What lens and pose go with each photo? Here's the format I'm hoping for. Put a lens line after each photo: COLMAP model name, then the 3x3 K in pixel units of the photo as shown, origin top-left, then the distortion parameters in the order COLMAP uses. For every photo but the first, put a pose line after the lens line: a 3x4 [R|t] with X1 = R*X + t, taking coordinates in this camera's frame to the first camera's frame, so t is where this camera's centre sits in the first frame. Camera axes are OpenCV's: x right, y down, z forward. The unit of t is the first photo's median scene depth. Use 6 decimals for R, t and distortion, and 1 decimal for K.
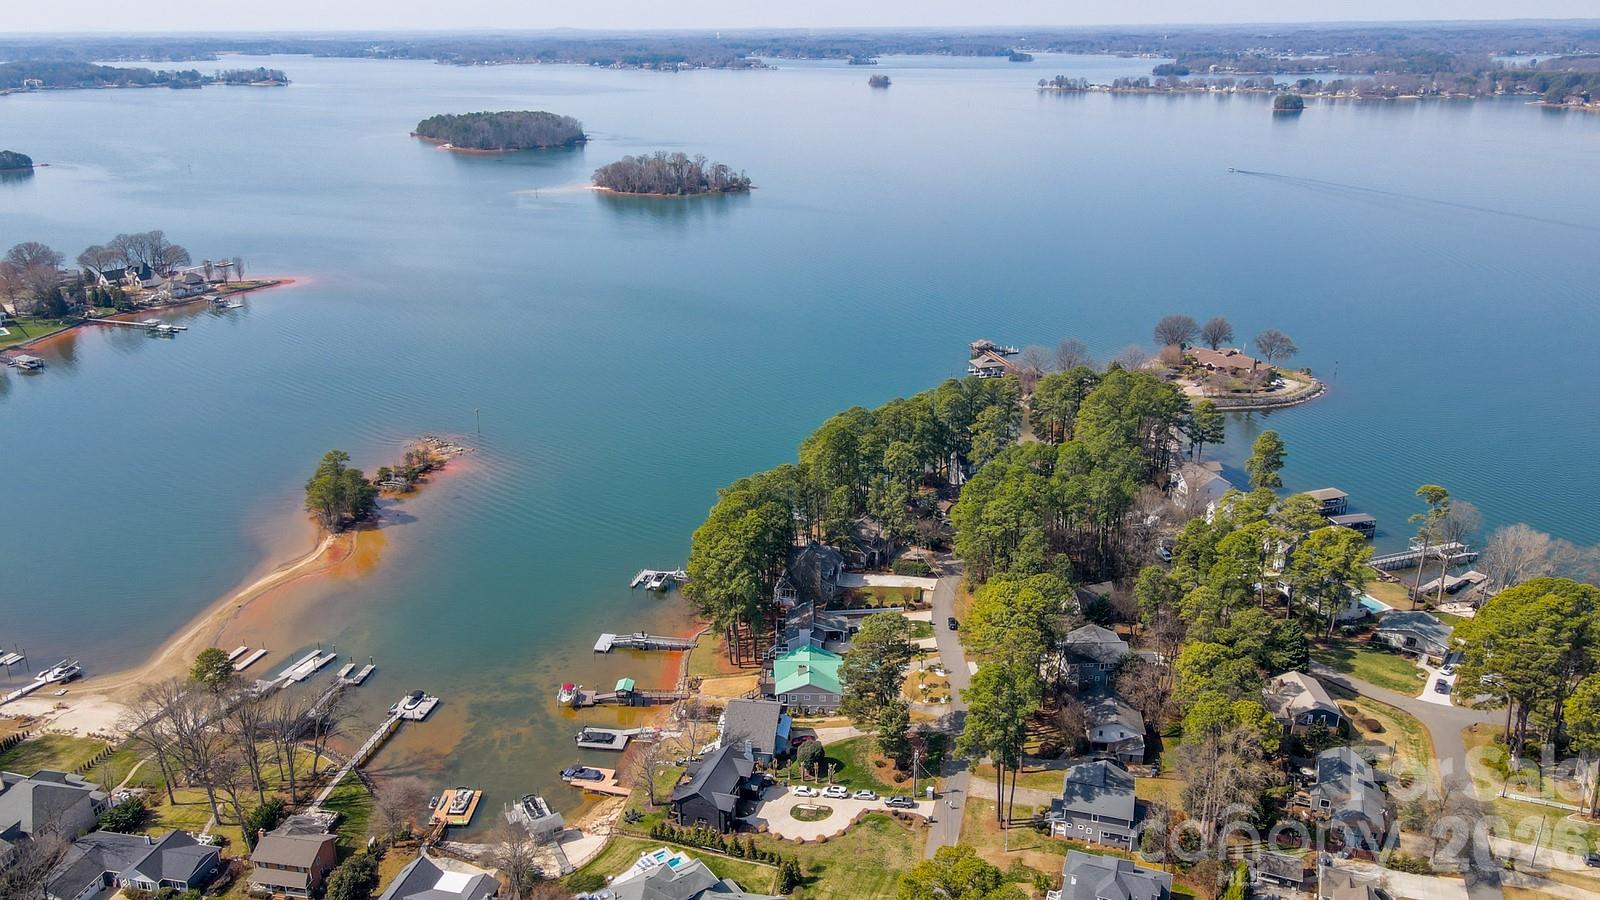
lens RADIAL K [[1178.4, 0, 790.8], [0, 1178.4, 448.0], [0, 0, 1]] dist [0.025875, 0.010419]
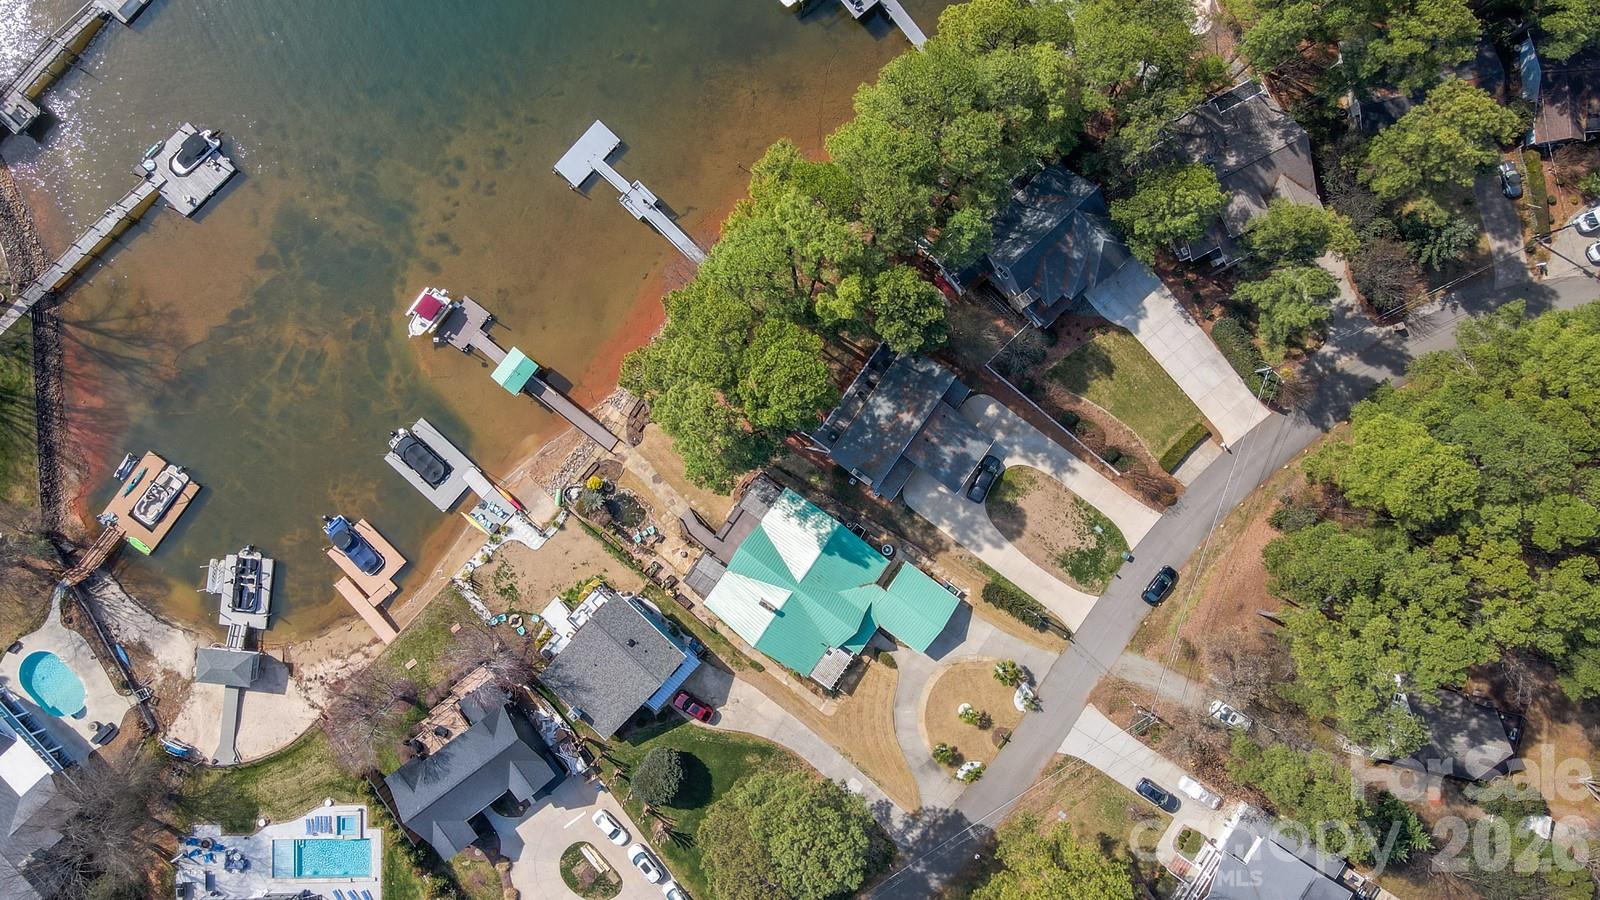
lens RADIAL K [[1178.4, 0, 790.8], [0, 1178.4, 448.0], [0, 0, 1]] dist [0.025875, 0.010419]
pose [[0.824270, 0.566150, 0.007299, -0.021267], [-0.201368, 0.281079, 0.938320, -0.280237], [0.529179, -0.774899, 0.345690, 0.775862]]
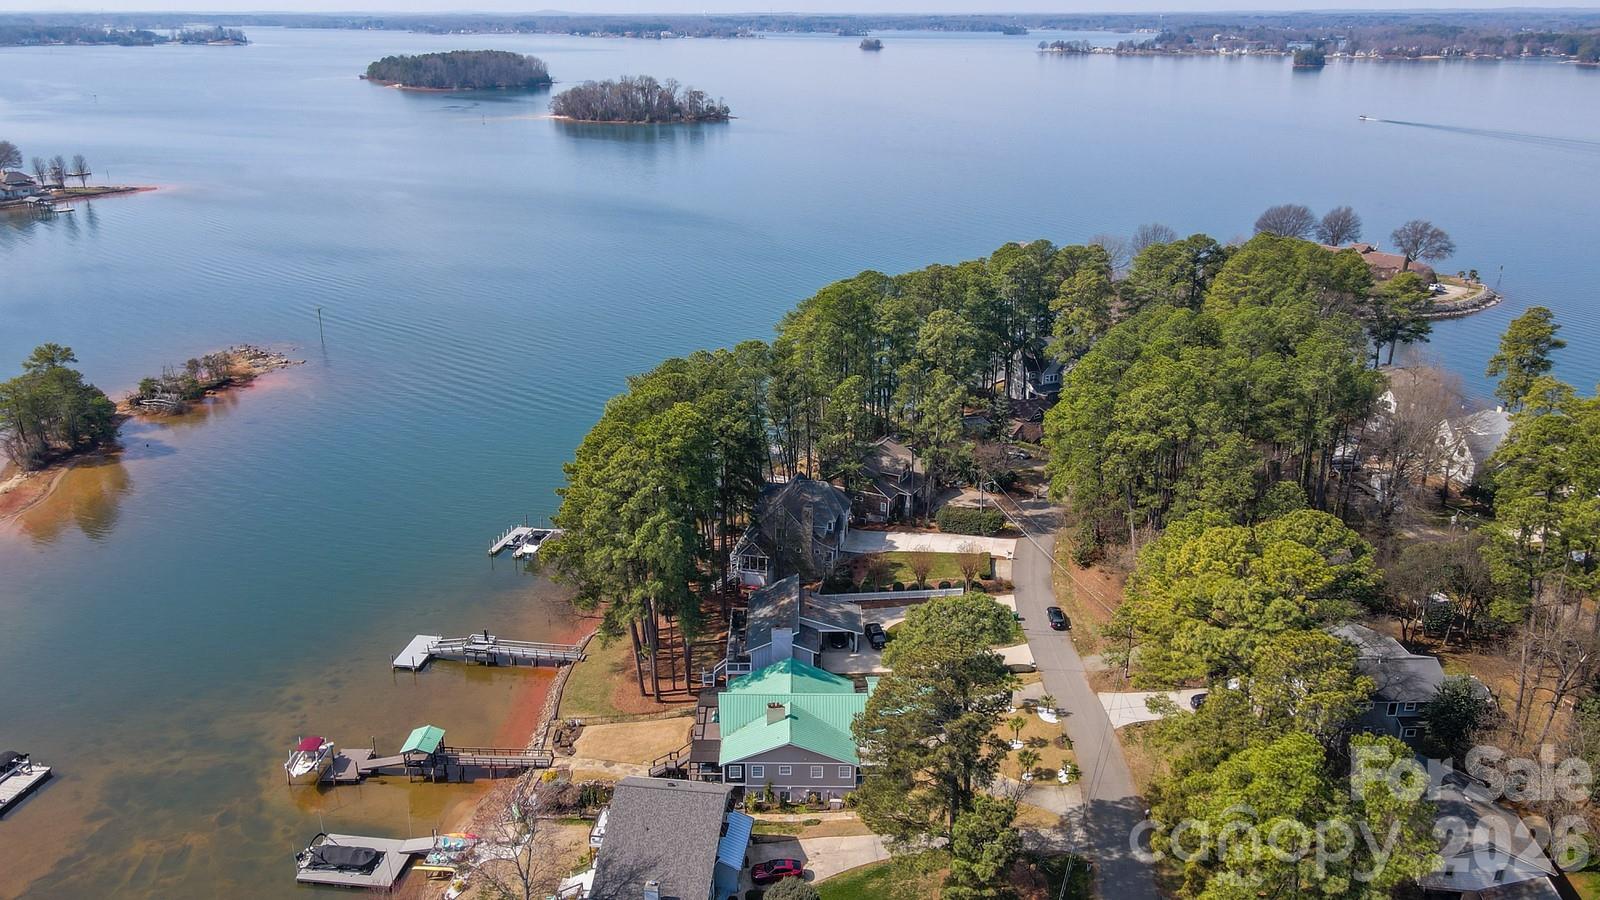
lens RADIAL K [[1178.4, 0, 790.8], [0, 1178.4, 448.0], [0, 0, 1]] dist [0.025875, 0.010419]
pose [[0.999937, 0.002801, 0.010909, 0.009071], [-0.002897, 0.999957, 0.008817, 0.064834], [-0.010883, -0.008848, 0.999902, 0.449281]]
